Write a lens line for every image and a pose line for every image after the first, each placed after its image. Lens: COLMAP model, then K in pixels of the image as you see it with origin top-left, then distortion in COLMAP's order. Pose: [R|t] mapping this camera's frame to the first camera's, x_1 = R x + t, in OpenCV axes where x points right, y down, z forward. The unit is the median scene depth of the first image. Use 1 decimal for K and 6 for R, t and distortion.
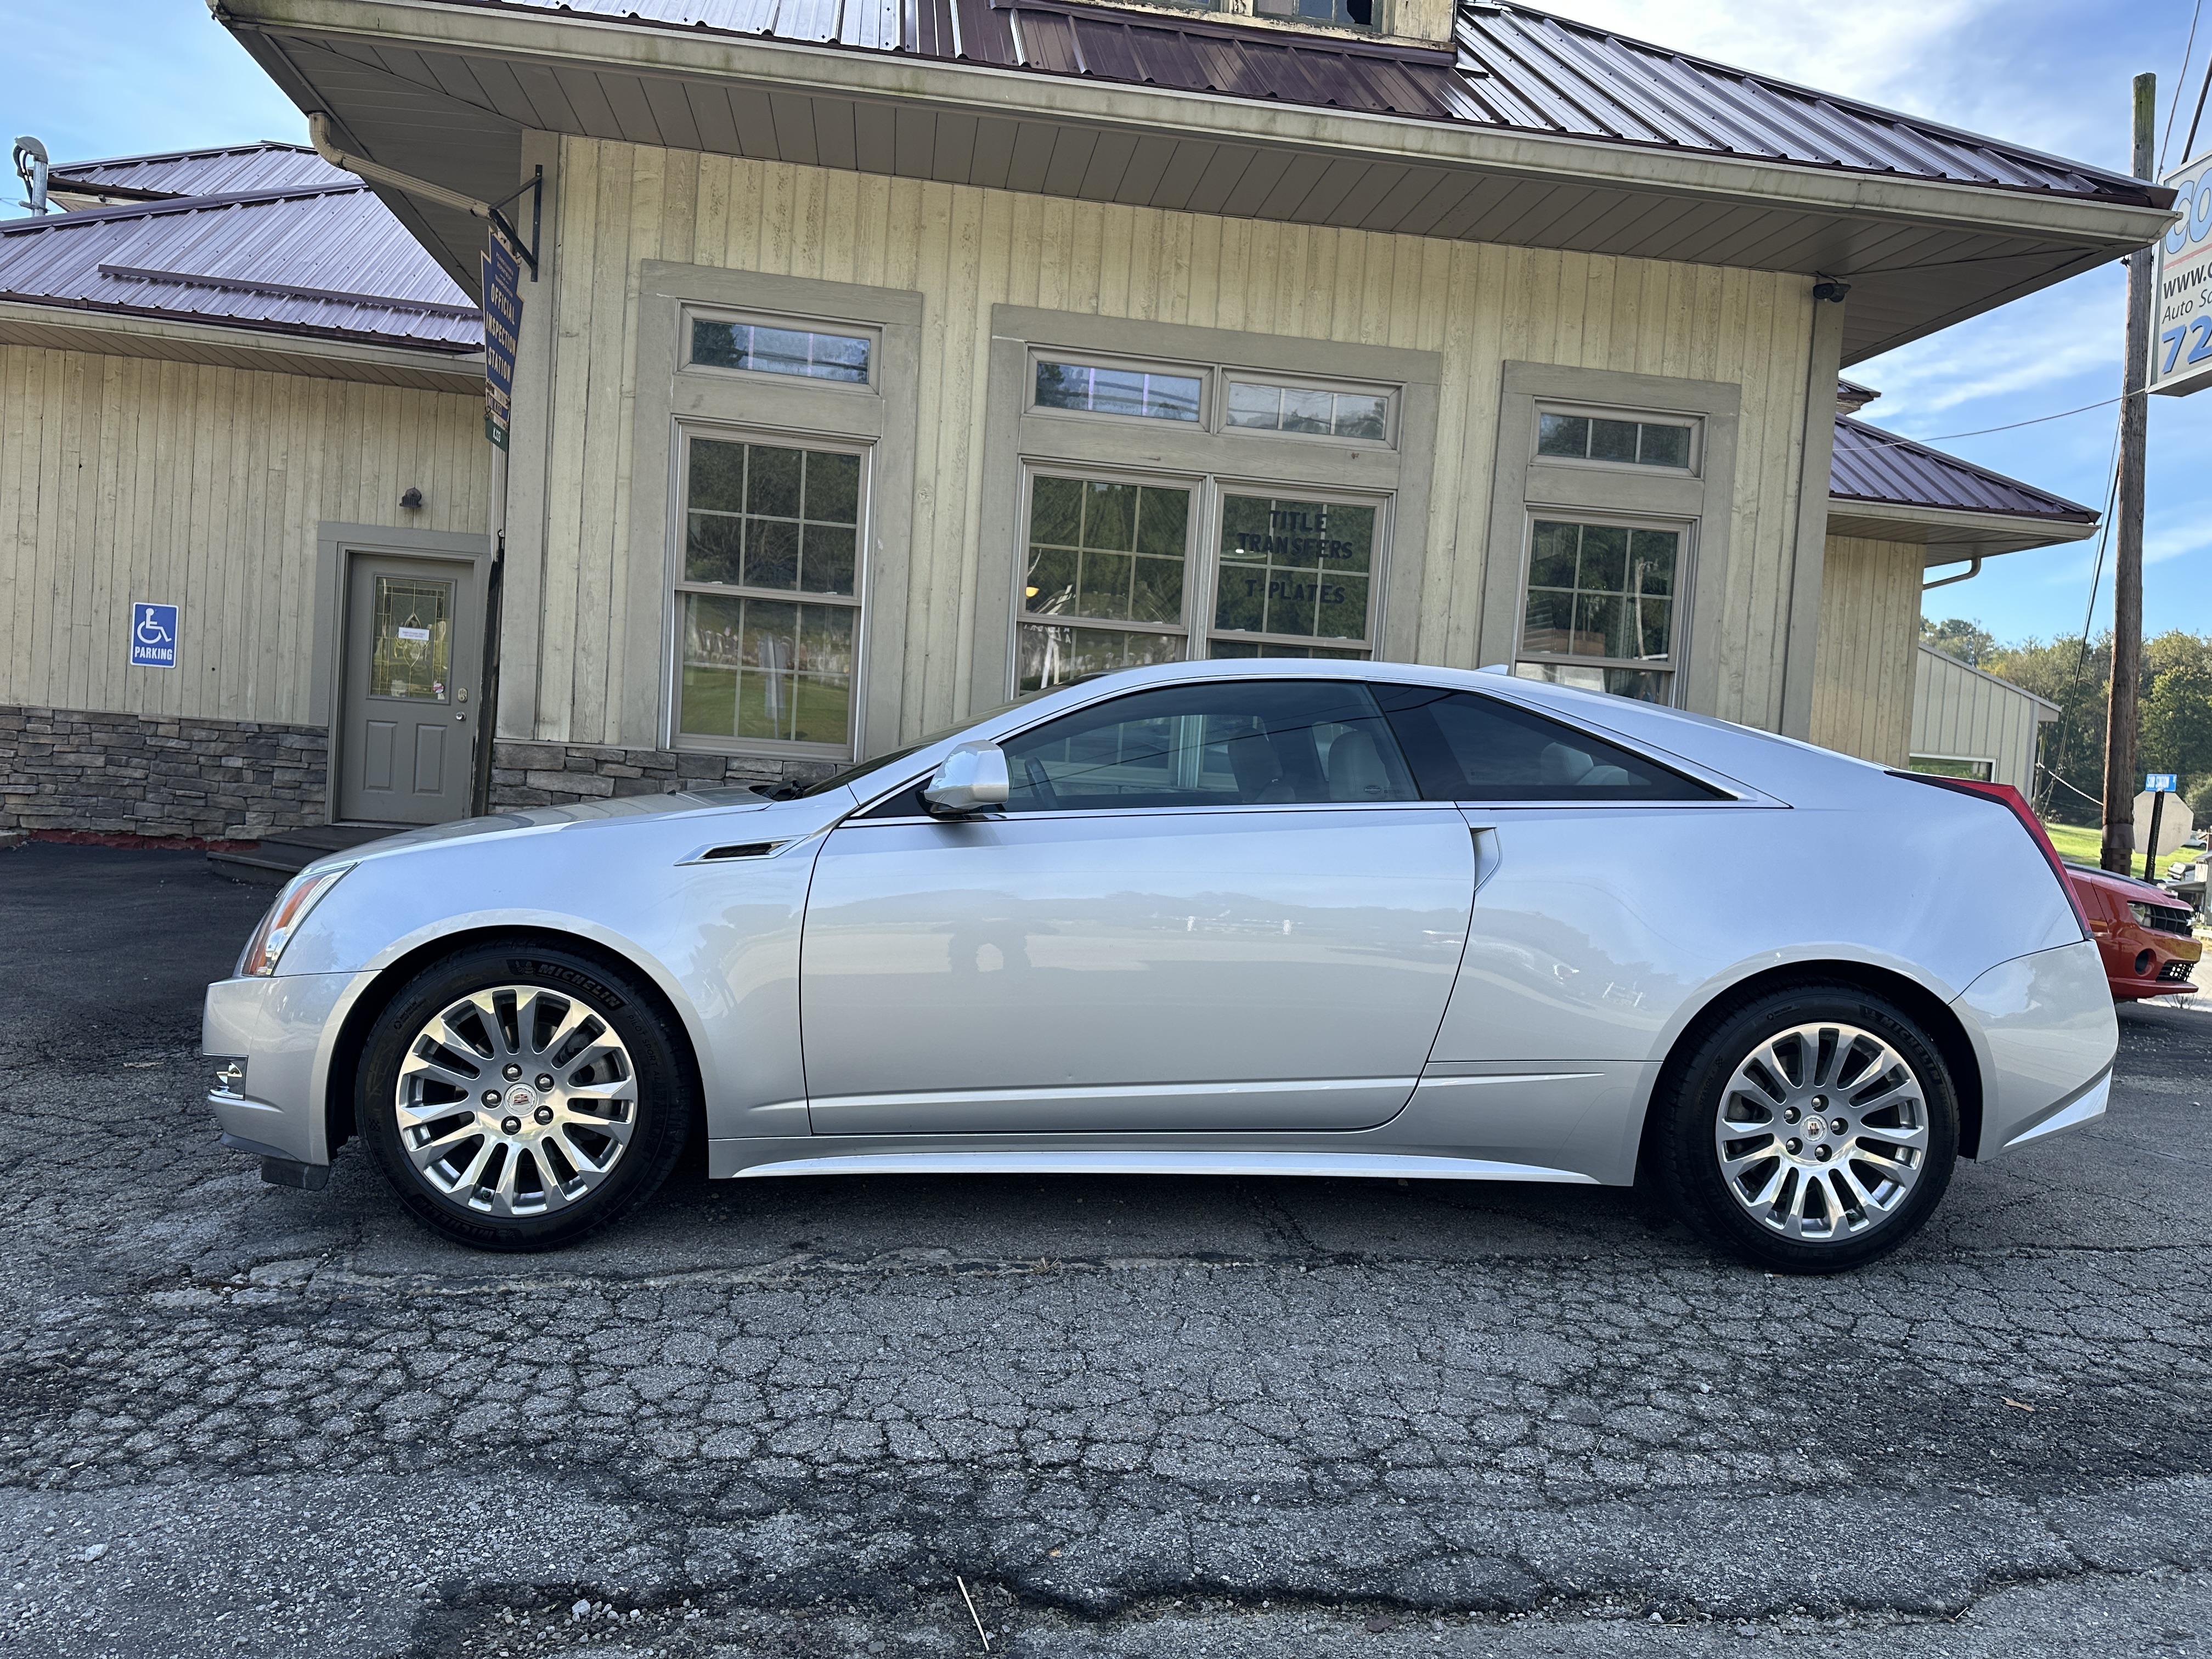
lens RADIAL K [[1544.1, 0, 1106.0], [0, 1544.1, 829.5], [0, 0, 1]] dist [0.094427, -0.112249]
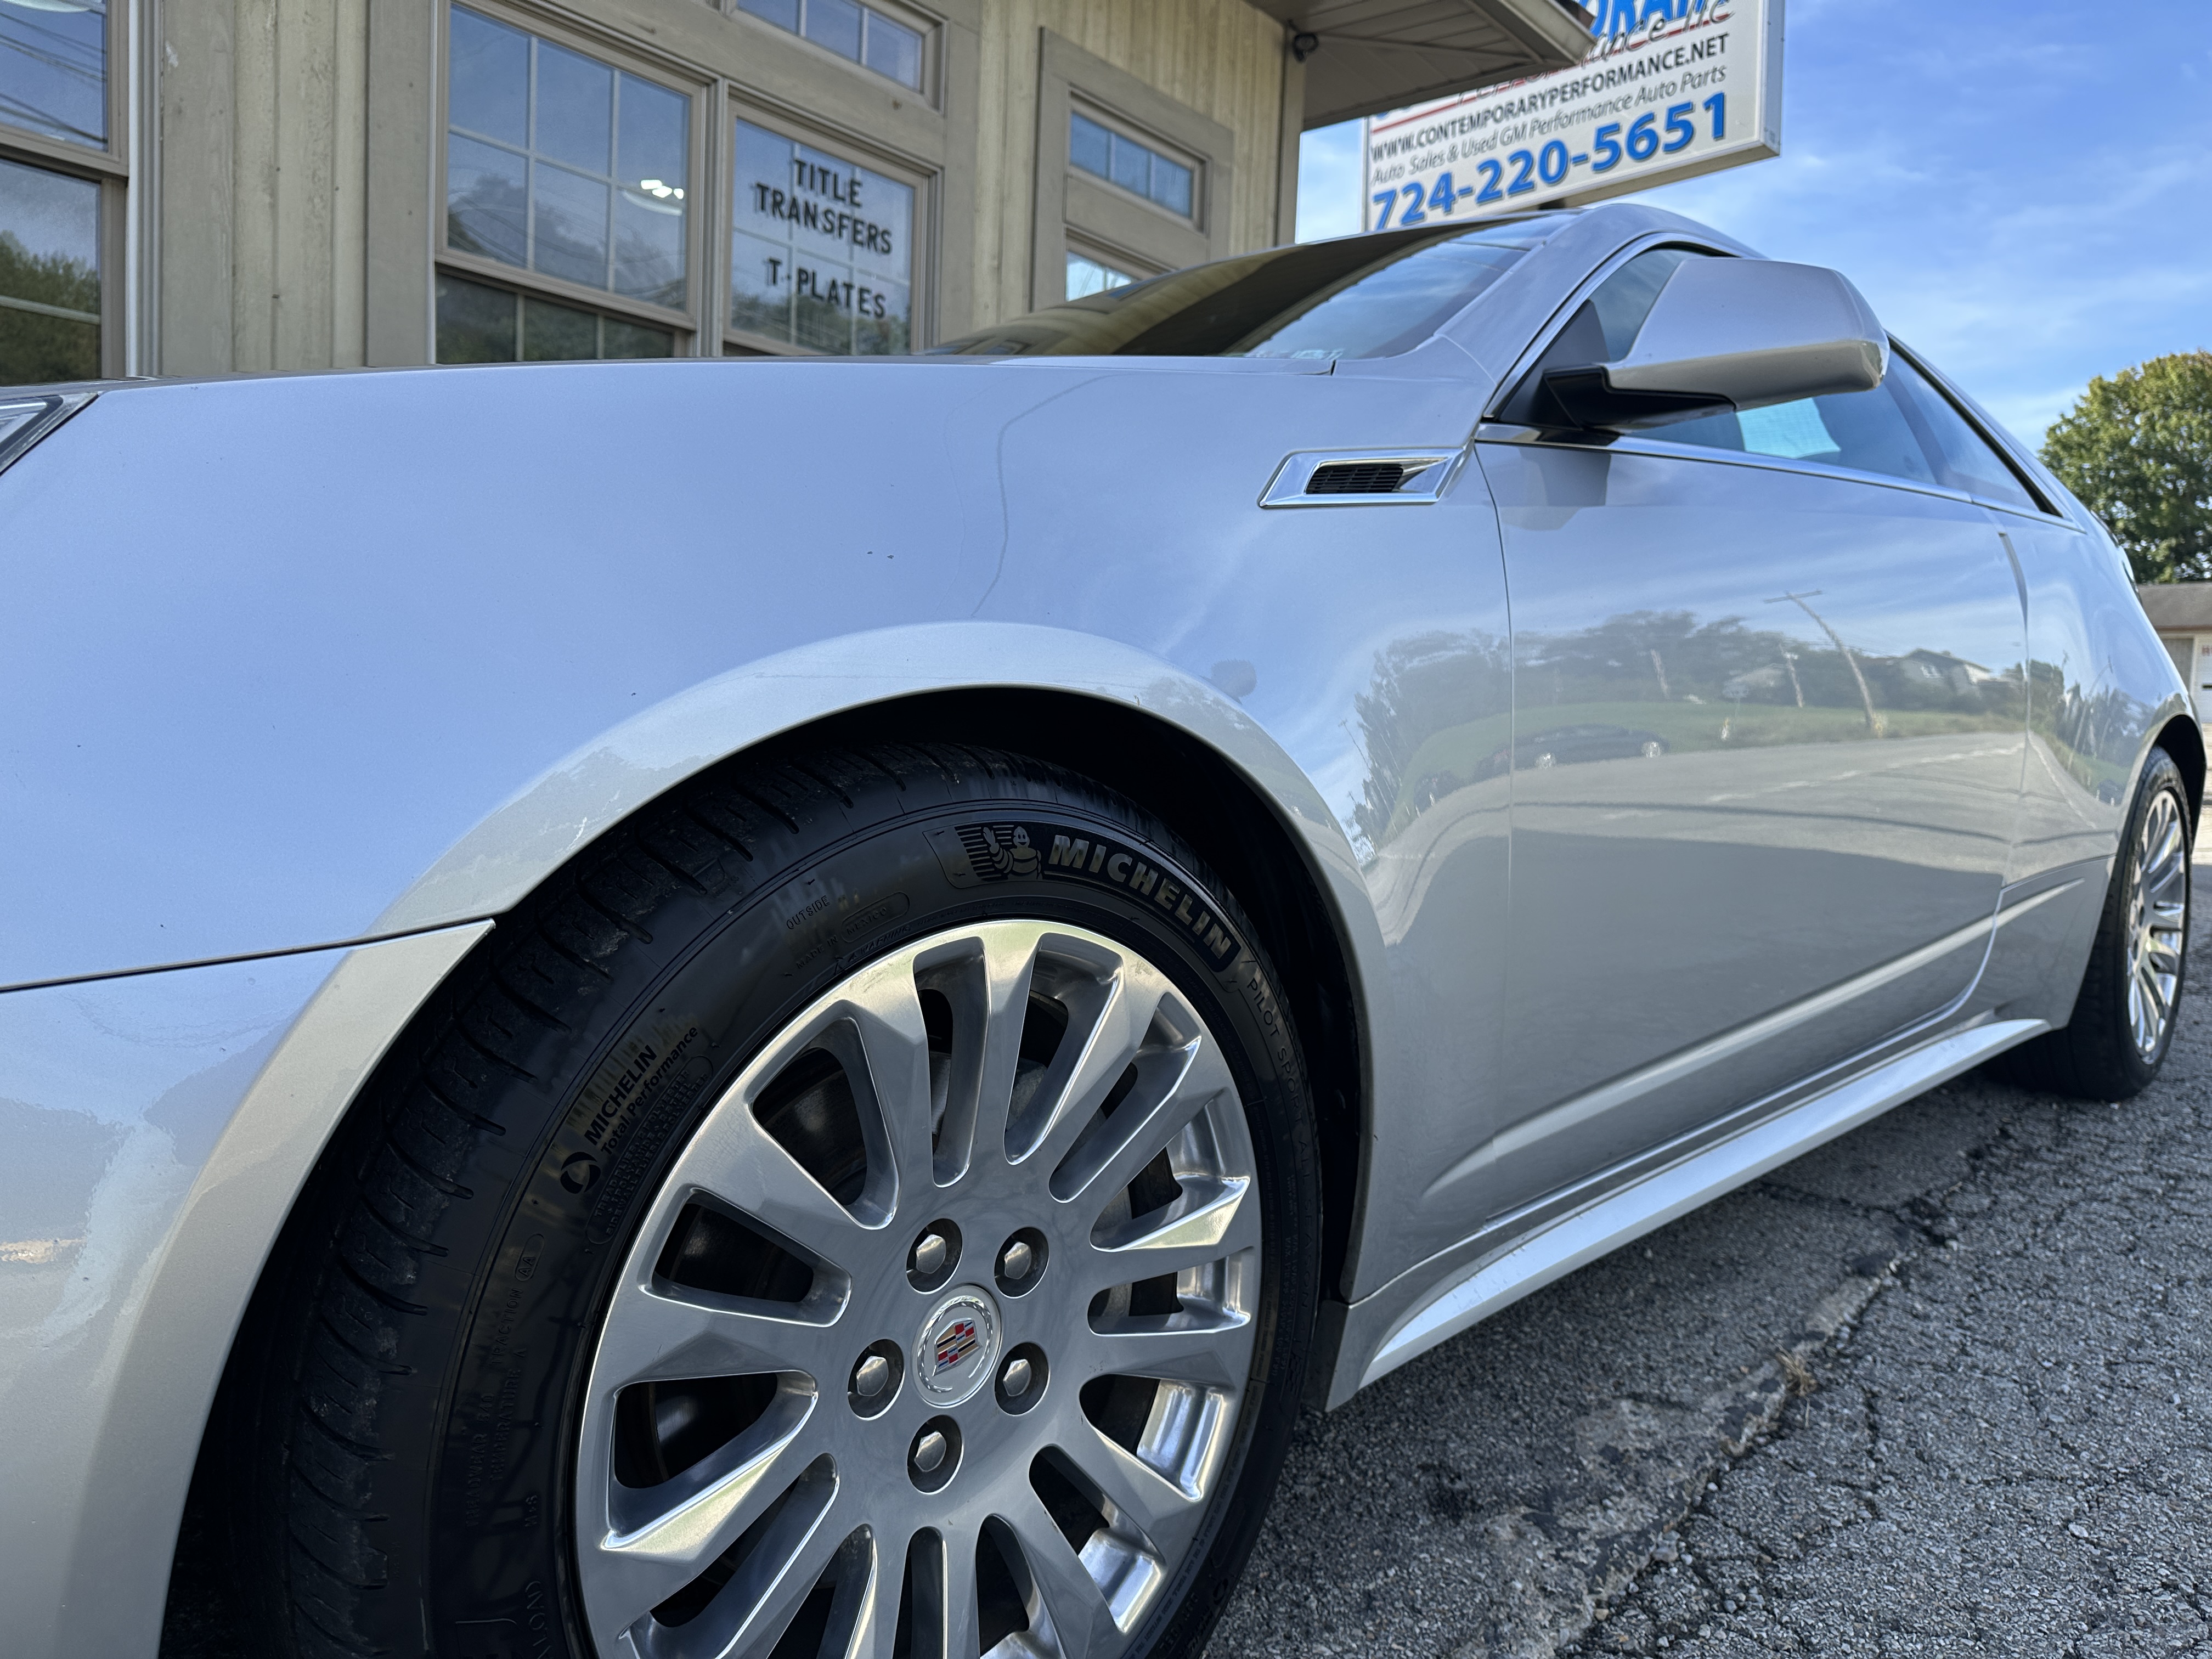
lens RADIAL K [[1550.1, 0, 1101.9], [0, 1550.1, 801.1], [0, 0, 1]] dist [0.091255, -0.108802]
pose [[0.745911, -0.065812, 0.662786, -0.280881], [0.032655, 0.997523, 0.062300, 0.035122], [-0.665244, -0.024827, 0.746213, 0.422975]]
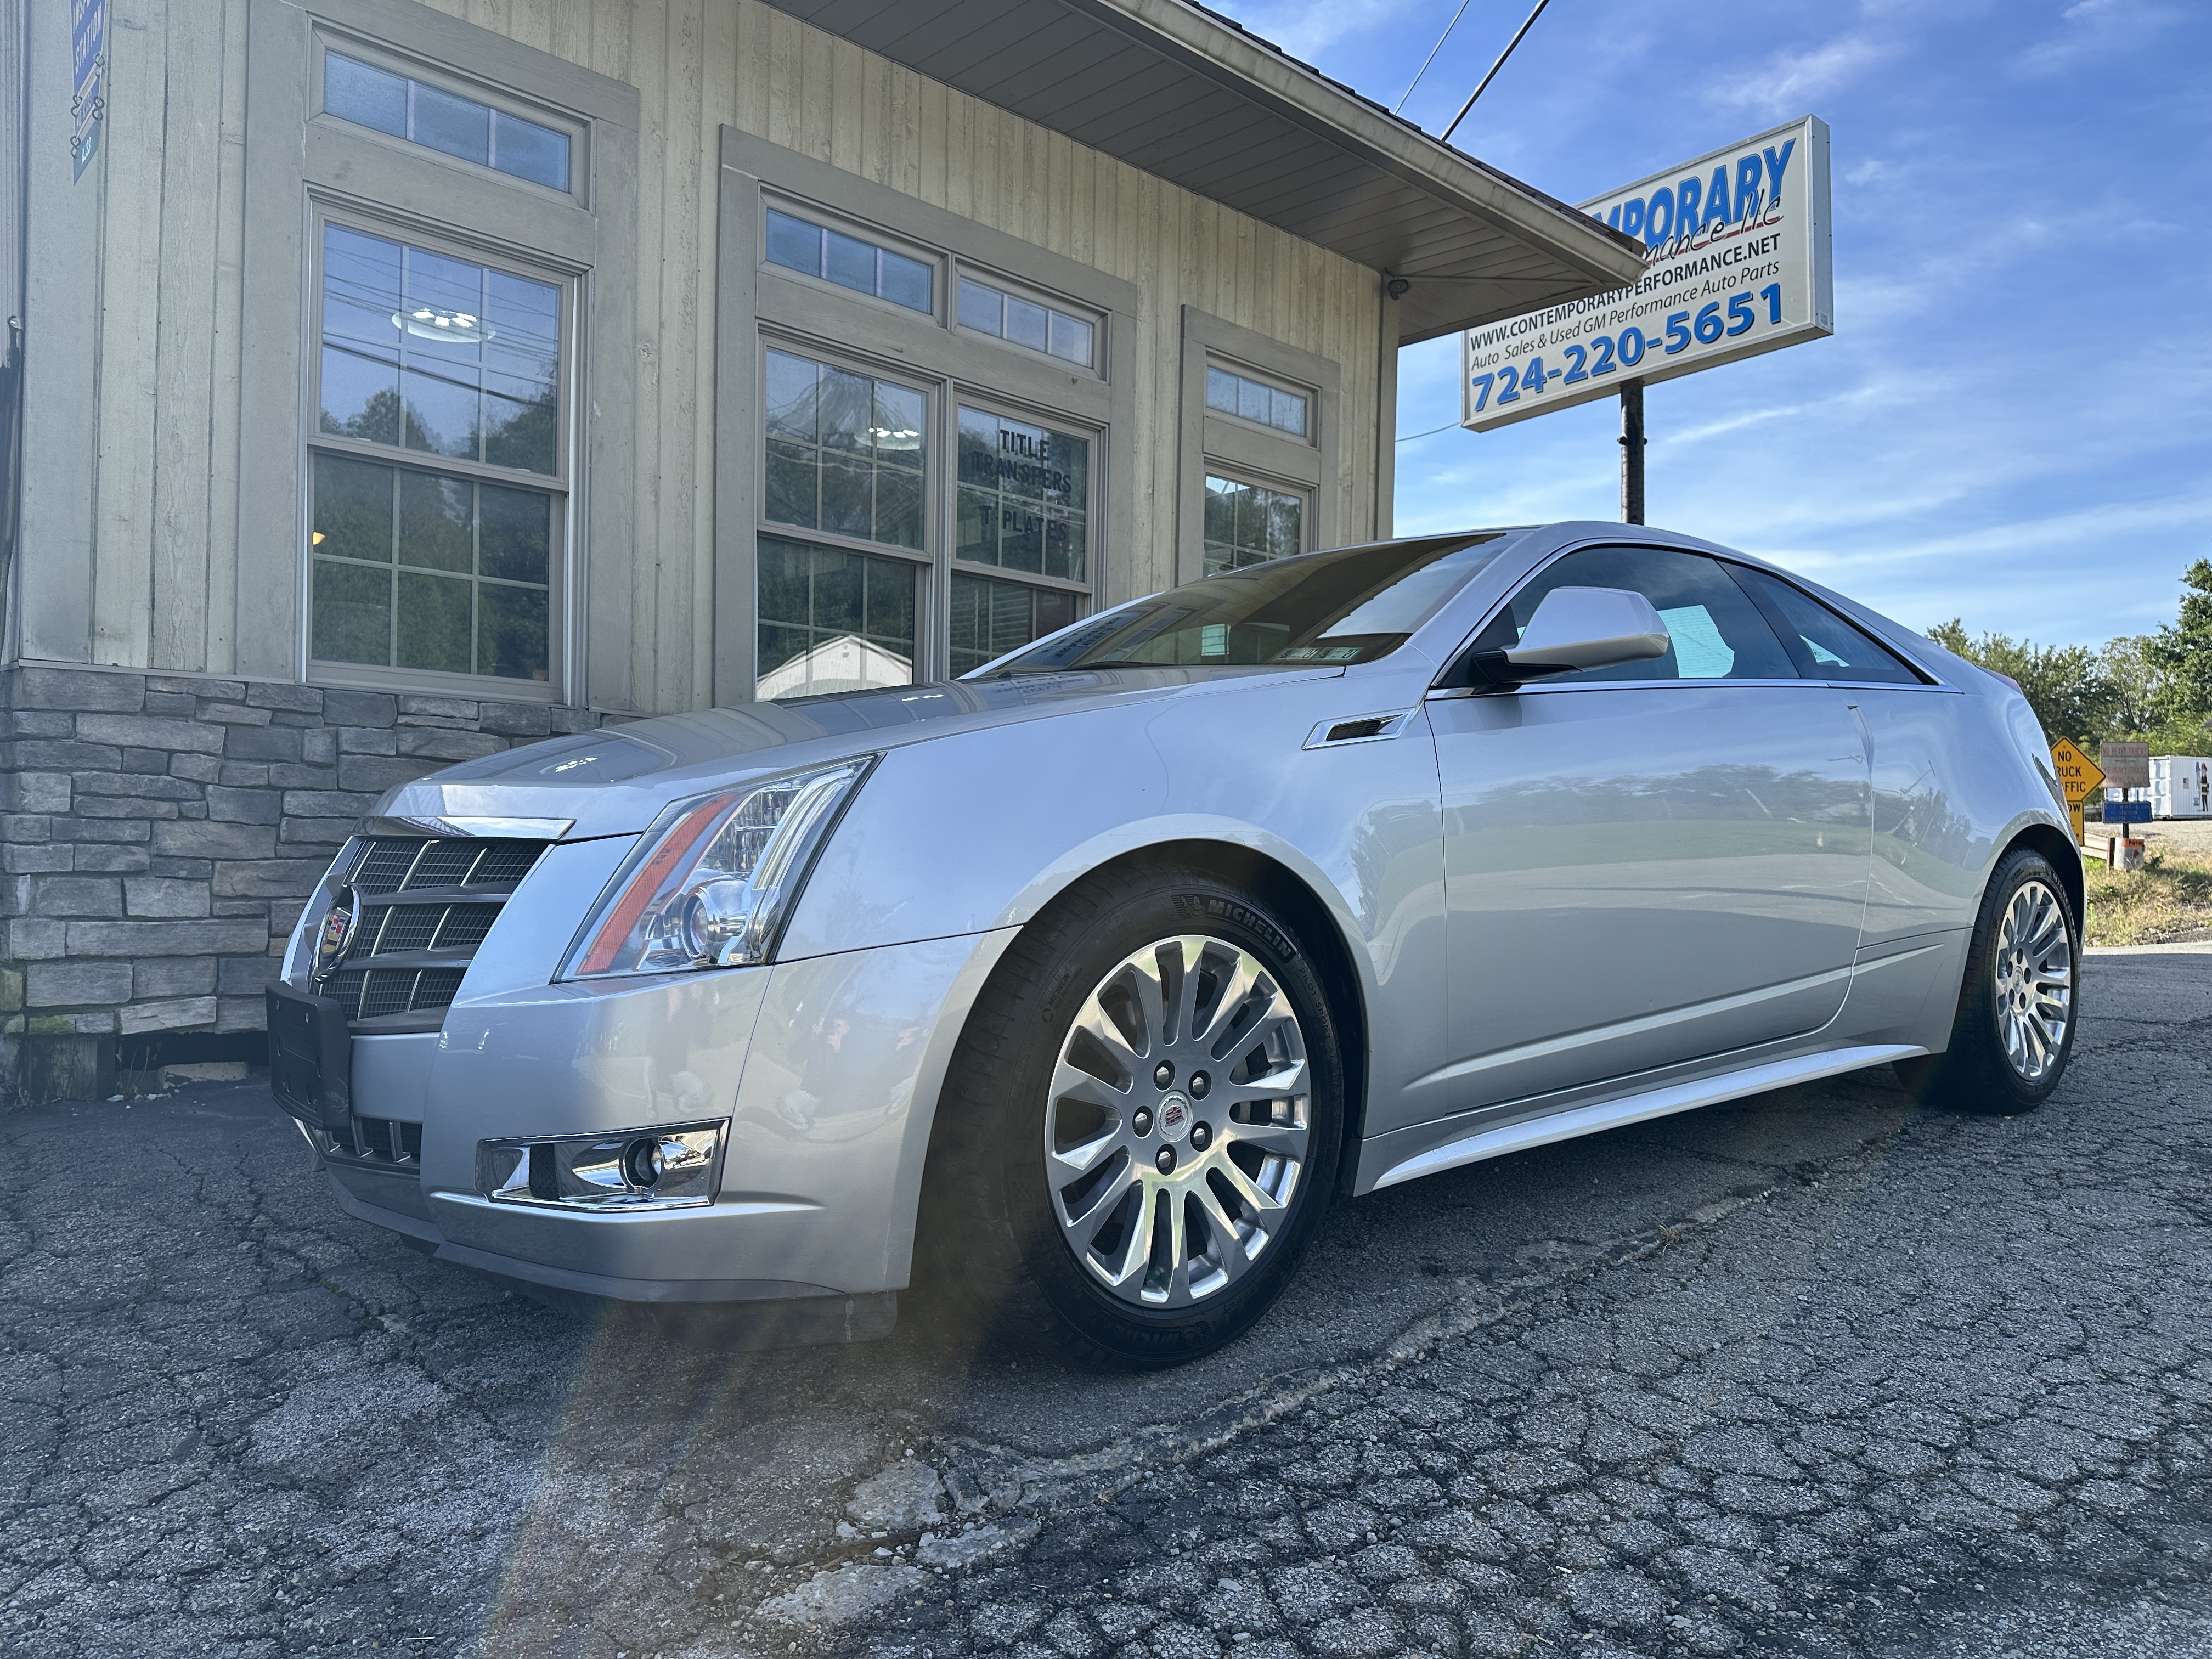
lens RADIAL K [[1540.2, 0, 1081.3], [0, 1540.2, 824.0], [0, 0, 1]] dist [0.046592, -0.065512]
pose [[0.812435, -0.042356, 0.581511, -0.405561], [0.055779, 0.998430, -0.005206, 0.030664], [-0.580378, 0.036666, 0.813522, 0.276695]]
